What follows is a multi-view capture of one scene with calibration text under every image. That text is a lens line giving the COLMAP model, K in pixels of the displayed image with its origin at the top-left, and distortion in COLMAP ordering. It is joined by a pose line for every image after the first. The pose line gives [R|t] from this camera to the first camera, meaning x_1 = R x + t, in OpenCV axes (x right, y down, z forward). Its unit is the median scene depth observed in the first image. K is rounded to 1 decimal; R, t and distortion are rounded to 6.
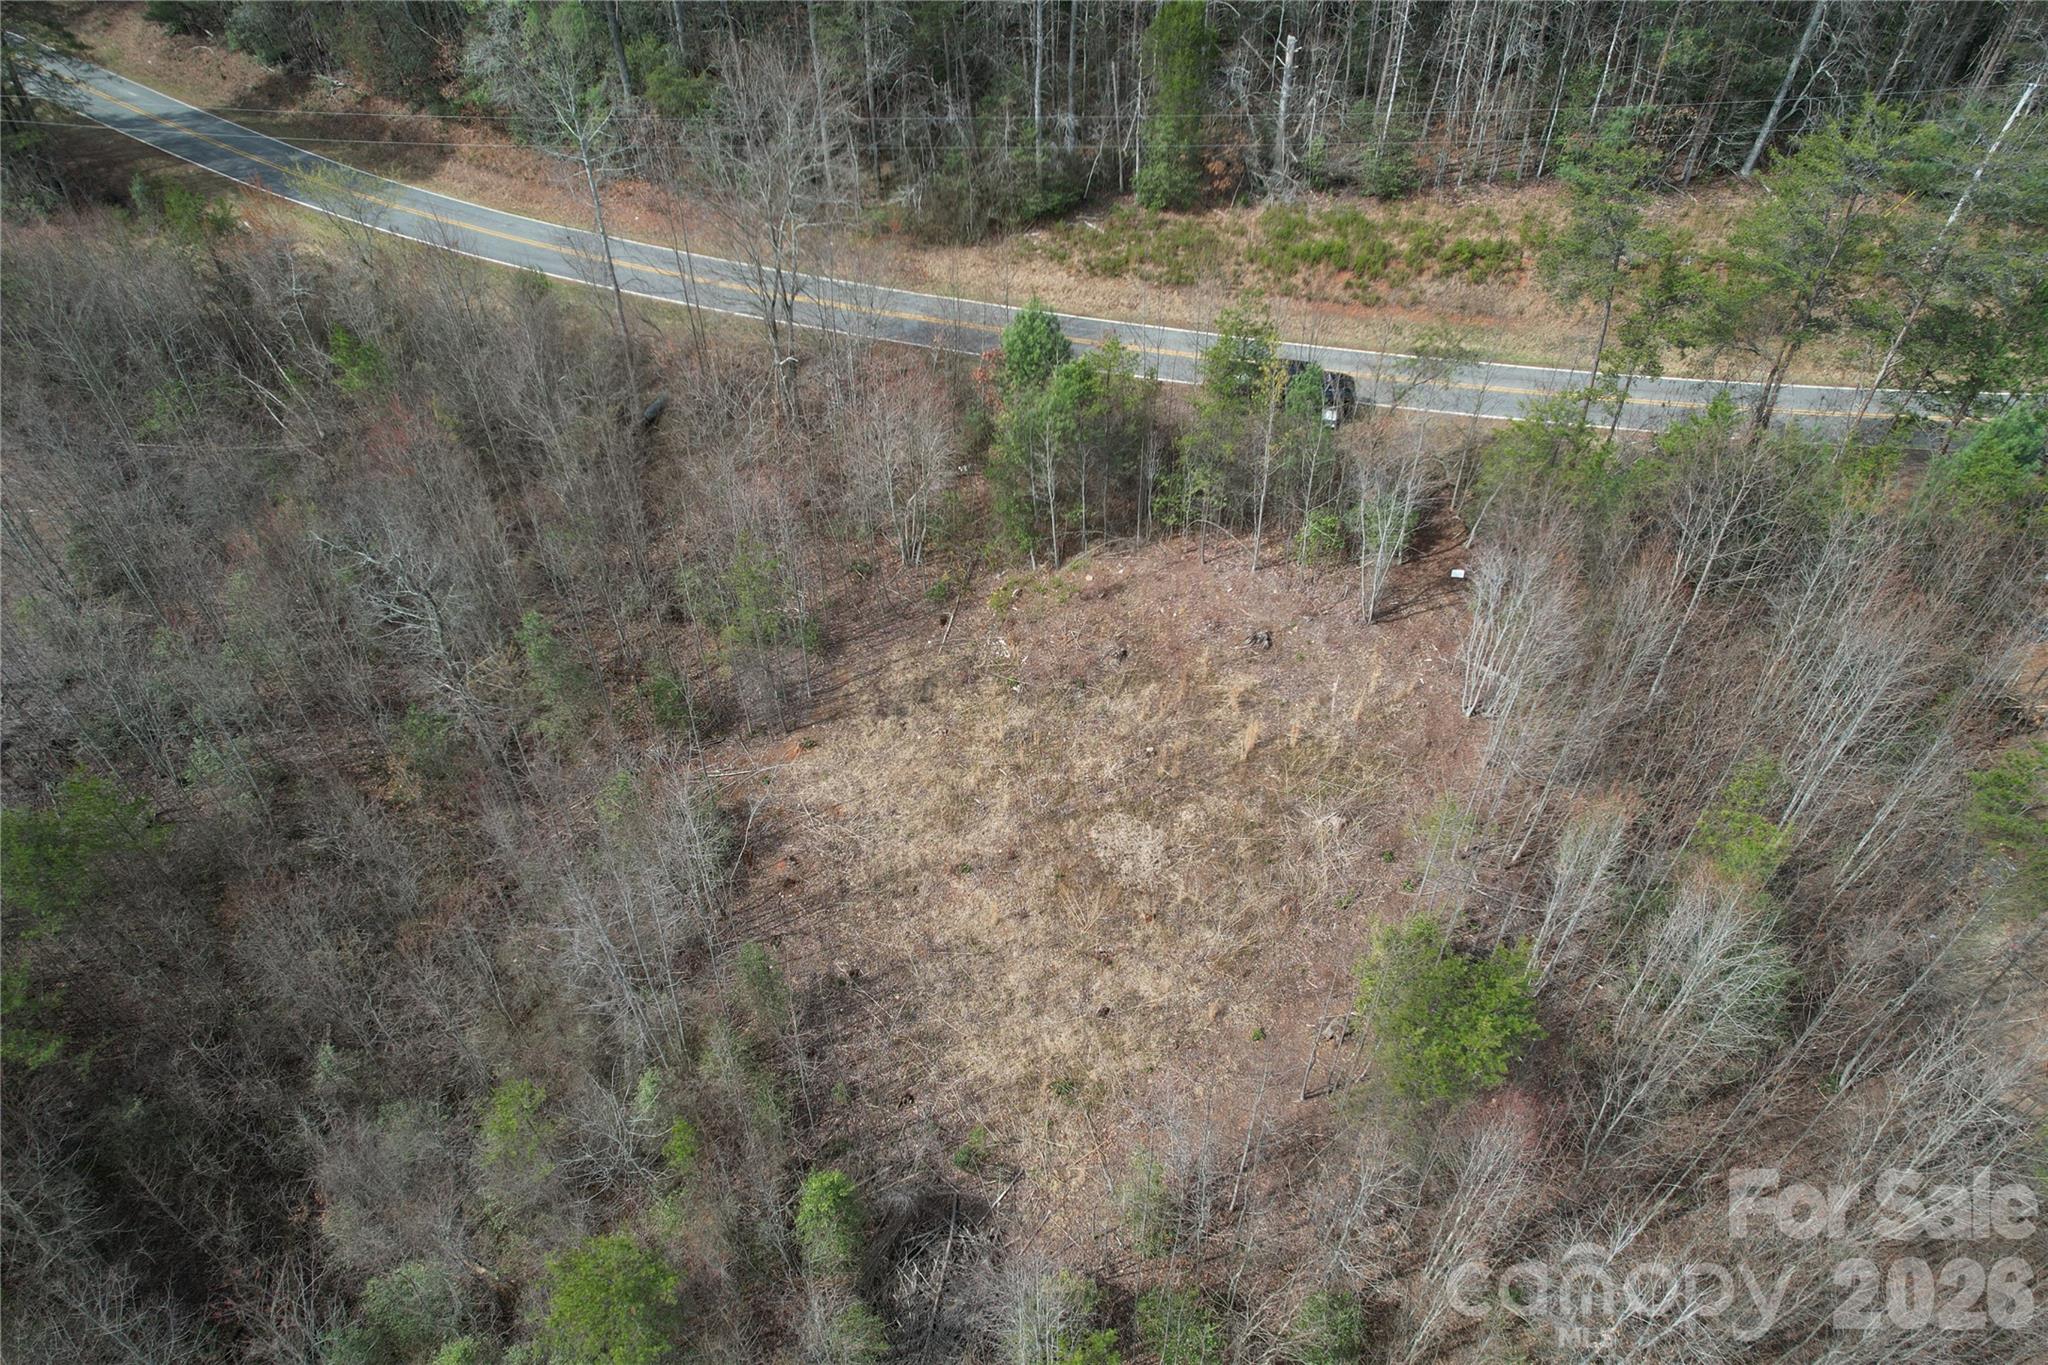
lens RADIAL K [[1316.8, 0, 1023.7], [0, 1316.8, 681.6], [0, 0, 1]] dist [-0.051353, 0.014482]
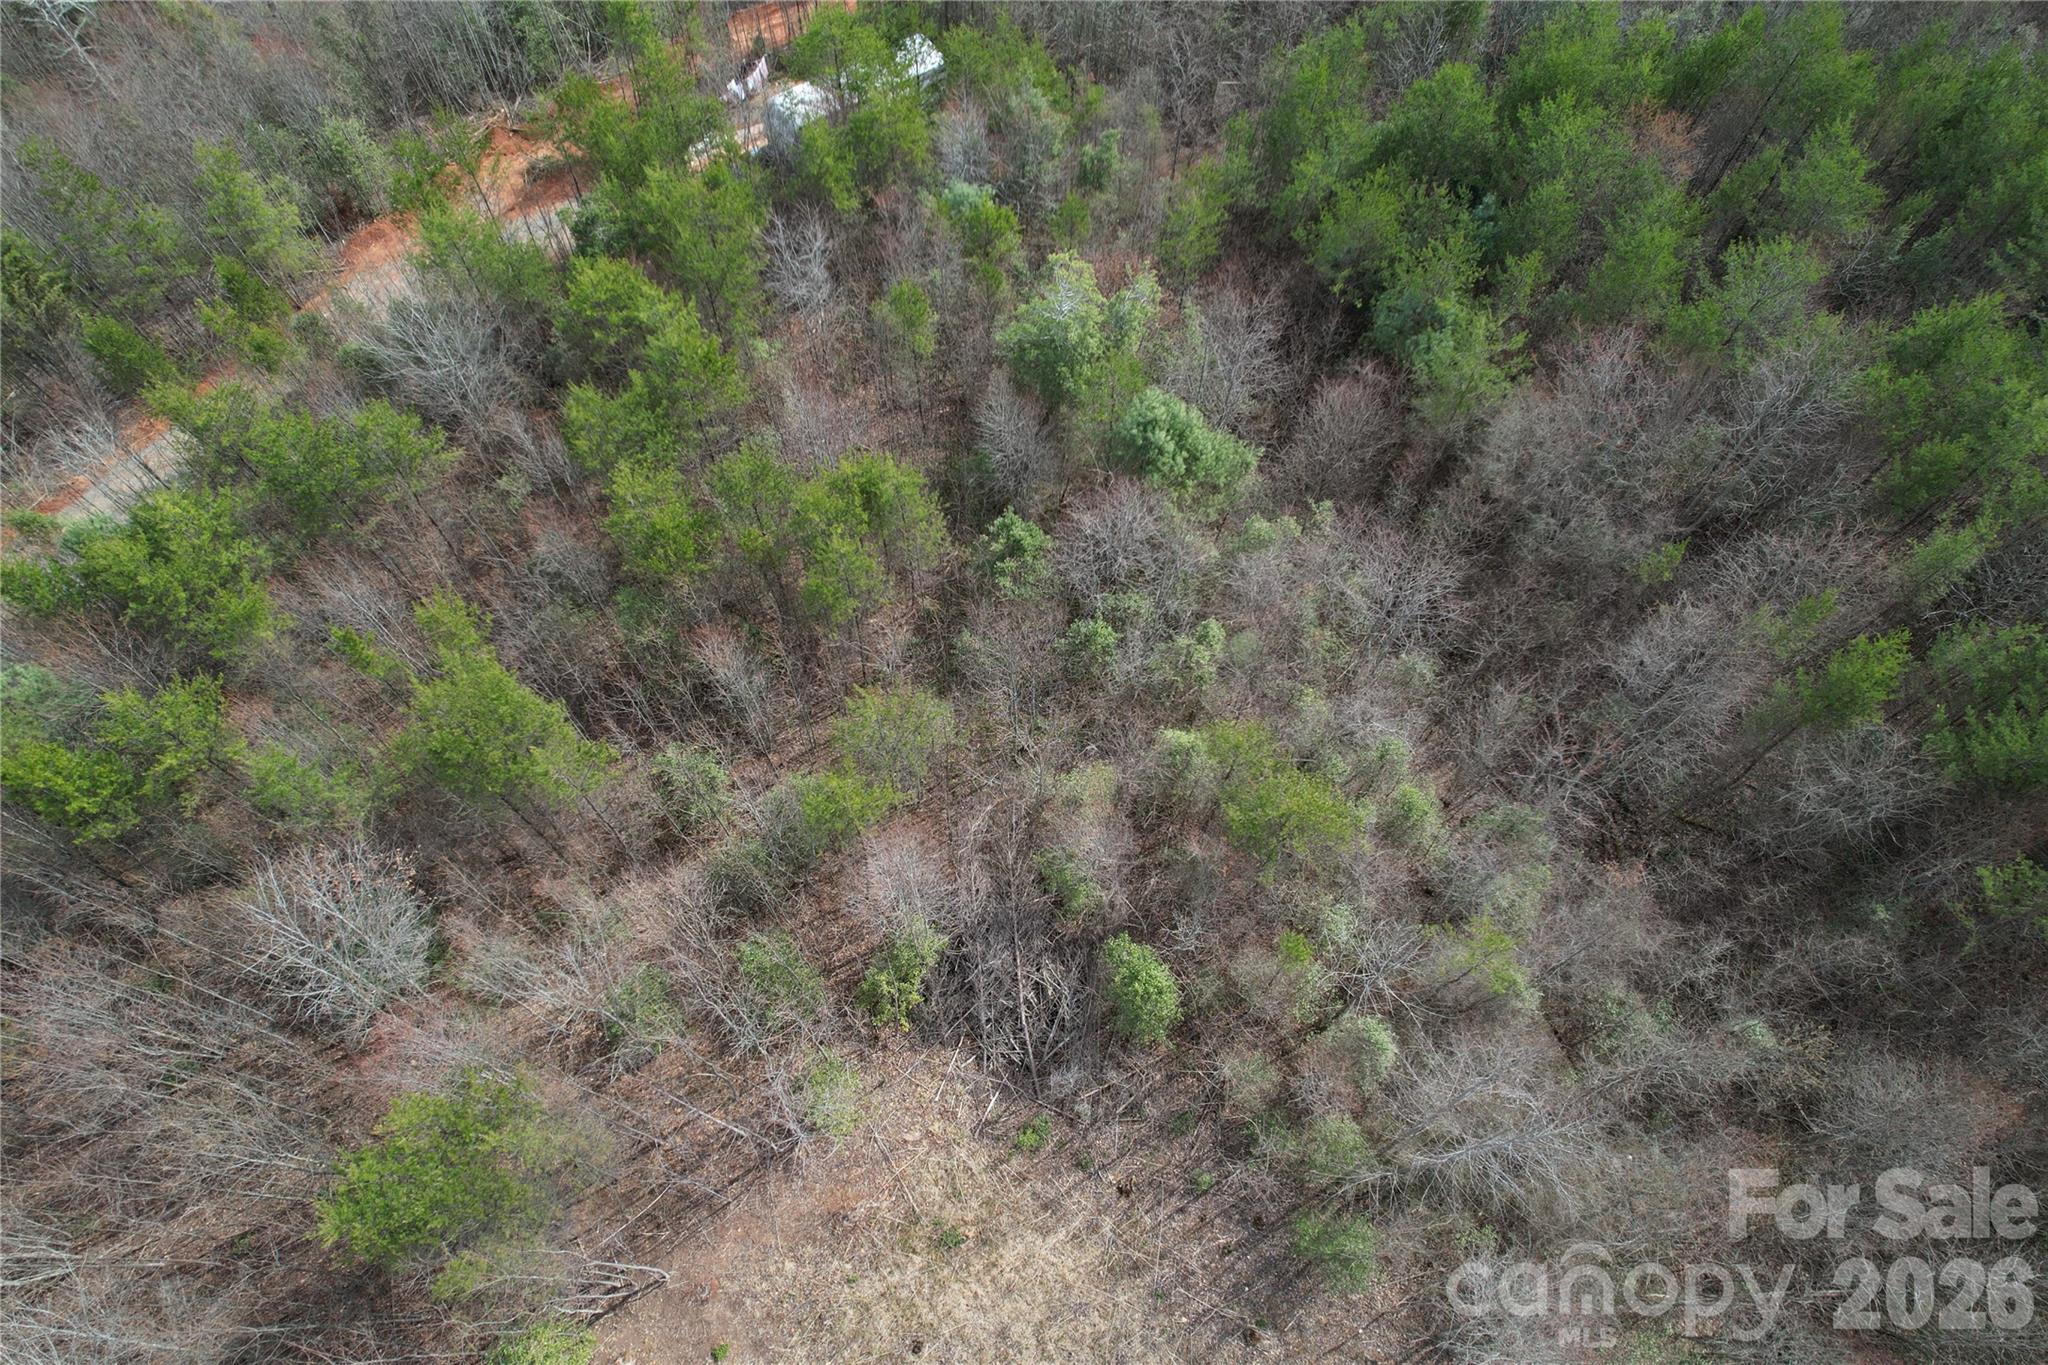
lens RADIAL K [[1316.8, 0, 1033.9], [0, 1316.8, 688.9], [0, 0, 1]] dist [-0.051353, 0.014482]
pose [[-0.966533, 0.225298, -0.122696, 0.001159], [-0.185611, -0.283979, 0.940694, -0.341441], [0.177093, 0.931985, 0.316293, 0.357887]]
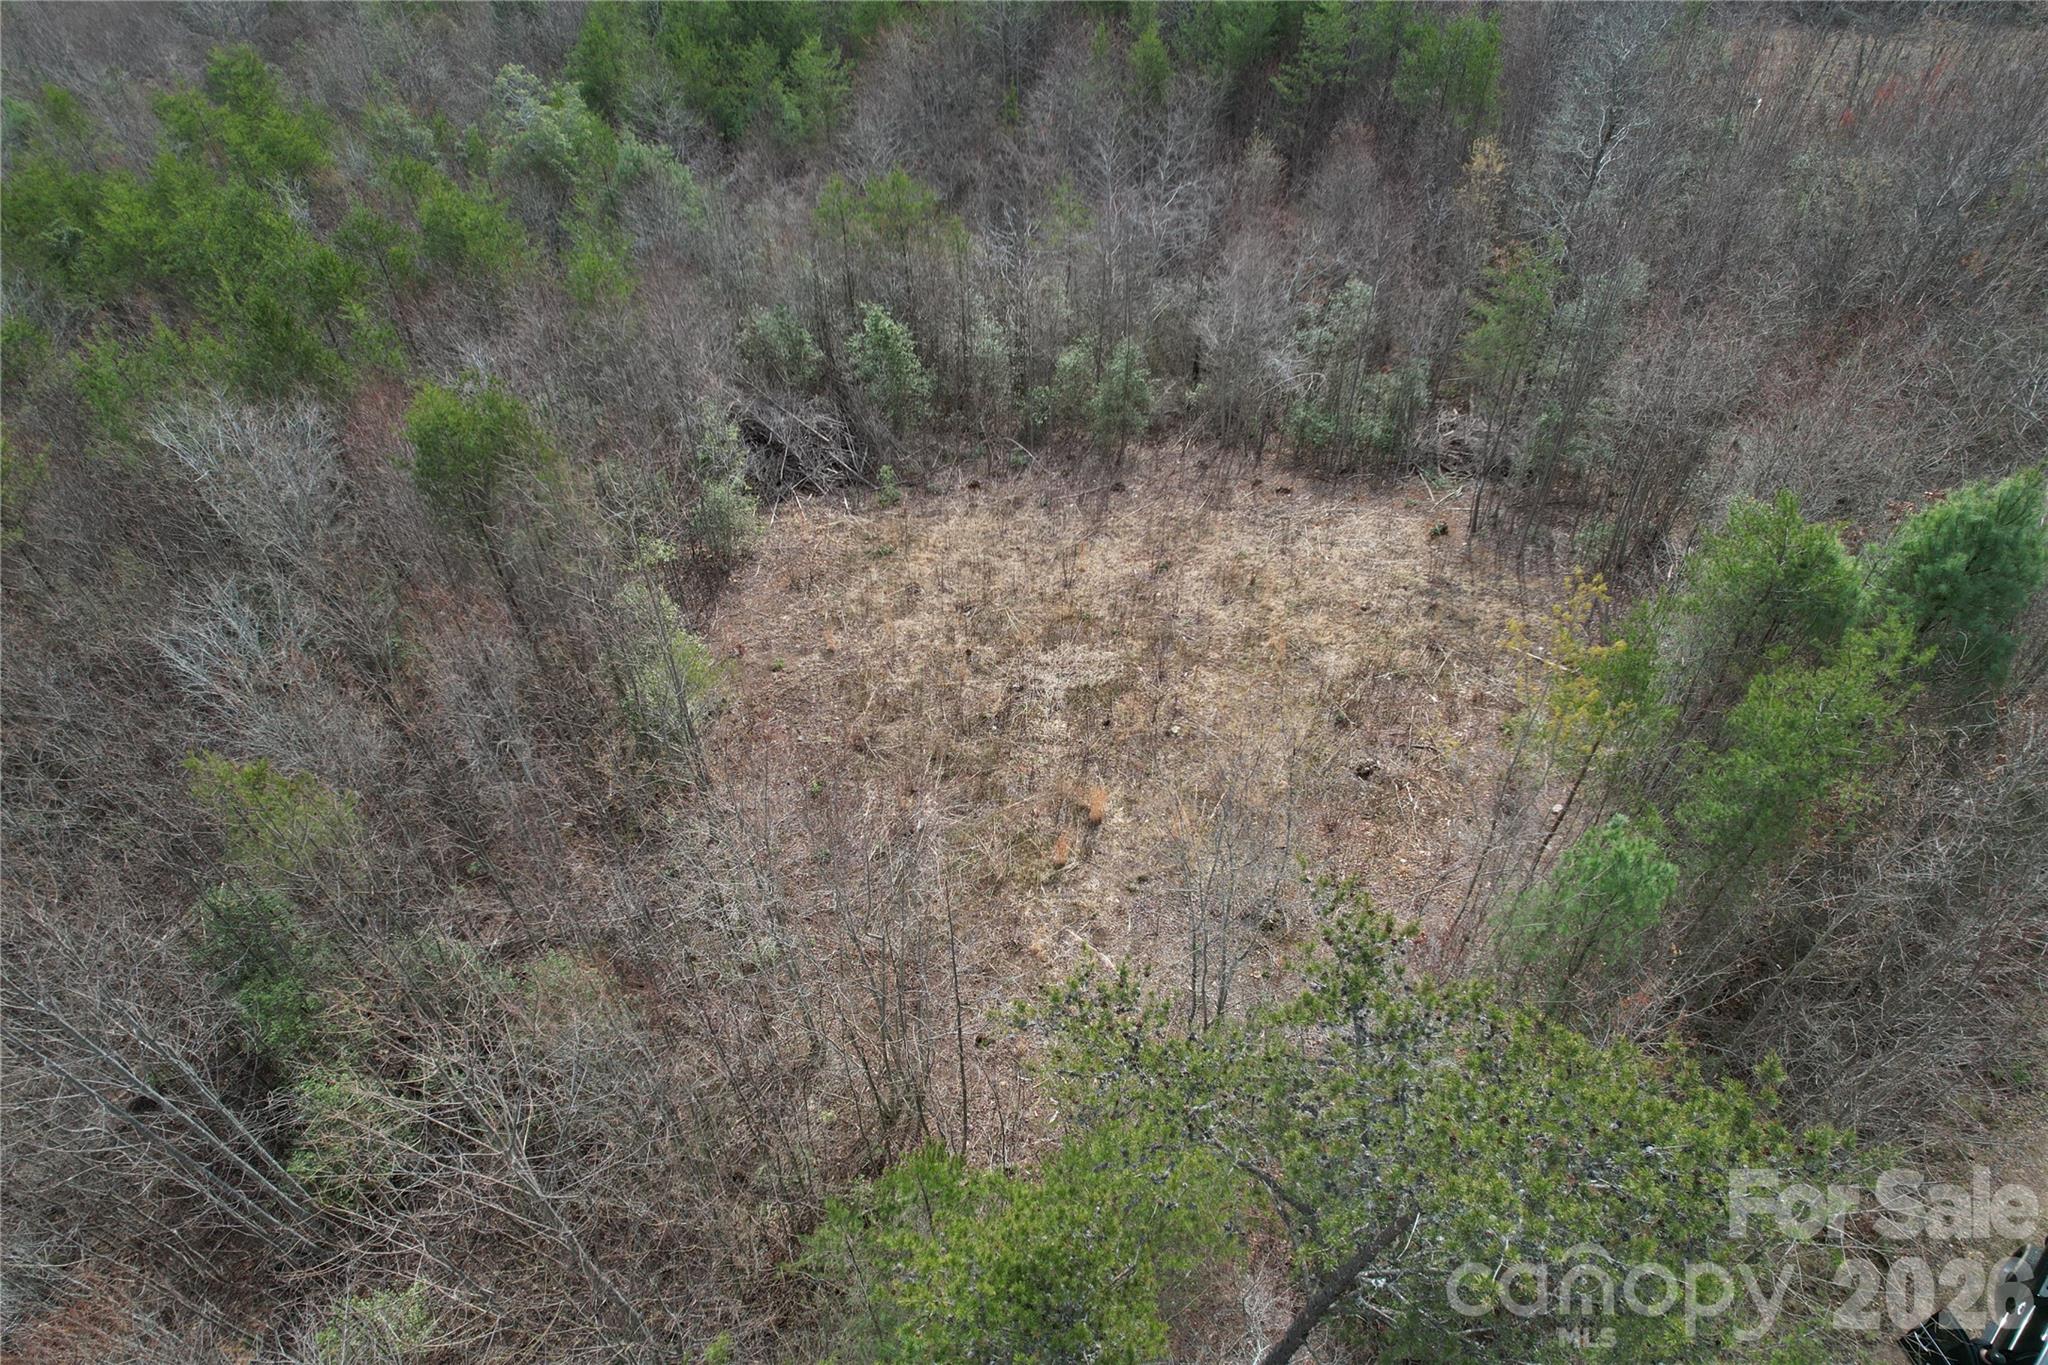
lens RADIAL K [[1316.8, 0, 1027.5], [0, 1316.8, 681.8], [0, 0, 1]] dist [-0.051353, 0.014482]
pose [[-0.555659, 0.616559, -0.557762, 0.511202], [-0.566450, 0.210322, 0.796806, -0.459311], [0.608587, 0.758696, 0.232383, 0.789791]]
